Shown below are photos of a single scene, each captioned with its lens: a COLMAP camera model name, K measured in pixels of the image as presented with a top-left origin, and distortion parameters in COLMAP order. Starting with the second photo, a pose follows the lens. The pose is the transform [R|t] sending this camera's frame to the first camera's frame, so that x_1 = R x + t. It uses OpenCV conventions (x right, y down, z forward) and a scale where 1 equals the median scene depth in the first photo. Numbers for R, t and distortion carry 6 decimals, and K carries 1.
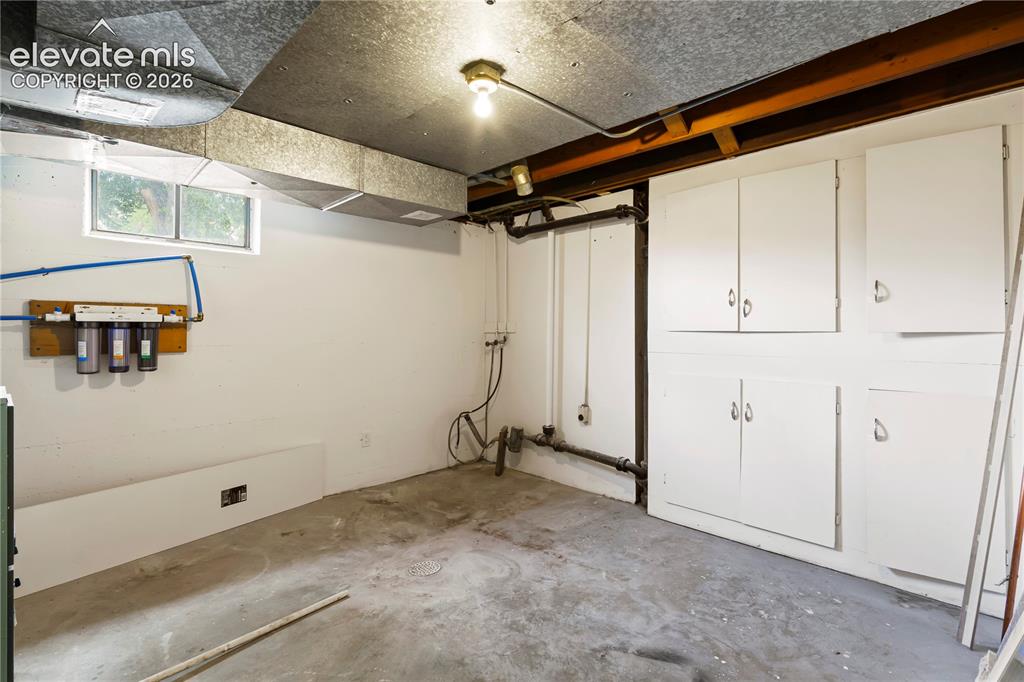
lens RADIAL K [[484.4, 0, 507.9], [0, 484.4, 333.4], [0, 0, 1]] dist [-0.004731, -0.000060]
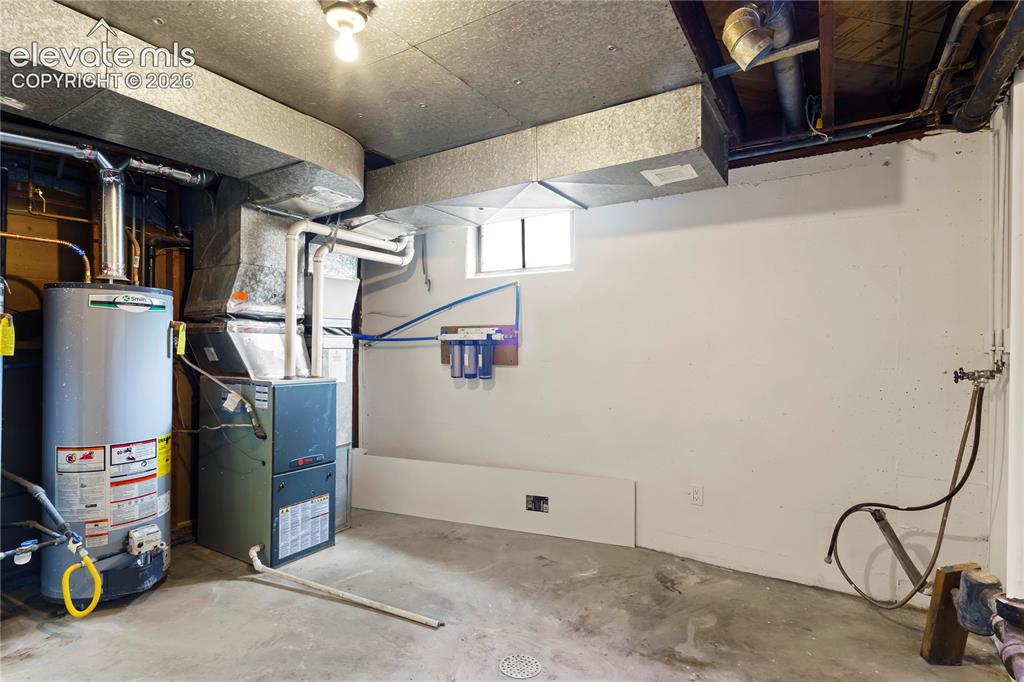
lens RADIAL K [[510.1, 0, 507.0], [0, 510.1, 346.3], [0, 0, 1]] dist [-0.009441, -0.000018]
pose [[0.219938, -0.001723, -0.975512, 0.520402], [-0.009661, 0.999946, -0.003944, -0.002151], [0.975466, 0.010292, 0.219909, 0.711954]]
